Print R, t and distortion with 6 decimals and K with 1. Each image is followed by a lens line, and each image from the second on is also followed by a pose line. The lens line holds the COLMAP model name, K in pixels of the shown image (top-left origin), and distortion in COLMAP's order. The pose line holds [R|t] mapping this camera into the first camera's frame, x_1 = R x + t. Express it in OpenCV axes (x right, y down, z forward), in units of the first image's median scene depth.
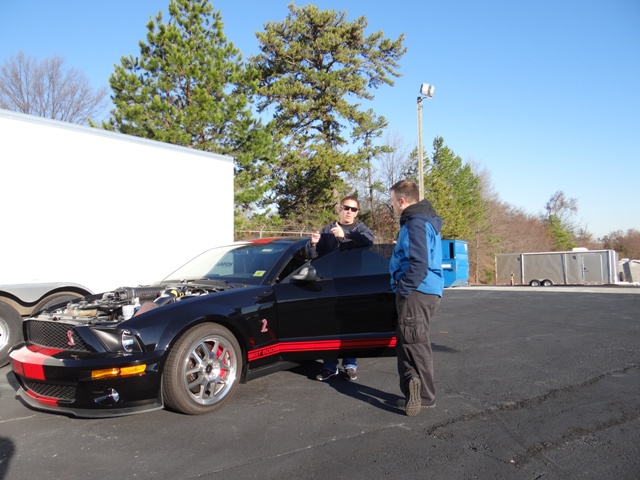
lens RADIAL K [[512.8, 0, 317.1], [0, 512.8, 241.6], [0, 0, 1]] dist [-0.001583, 0.009777]
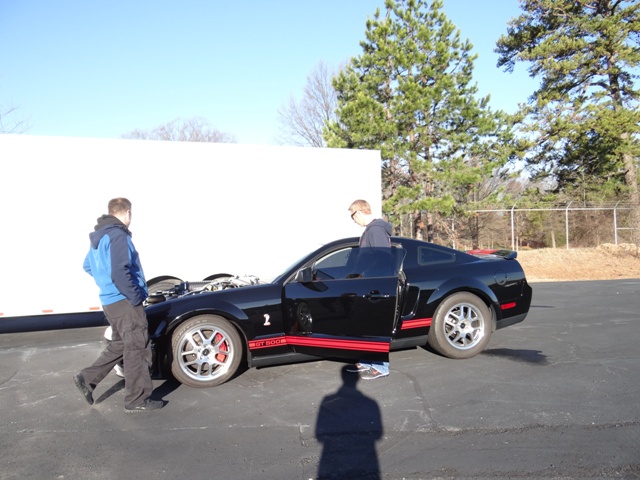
lens RADIAL K [[512.8, 0, 319.2], [0, 512.8, 241.6], [0, 0, 1]] dist [-0.001583, 0.009777]
pose [[0.830082, -0.002803, -0.557635, 0.190693], [0.029697, 0.998791, 0.039185, -0.015384], [0.556851, -0.049087, 0.829161, 0.039486]]
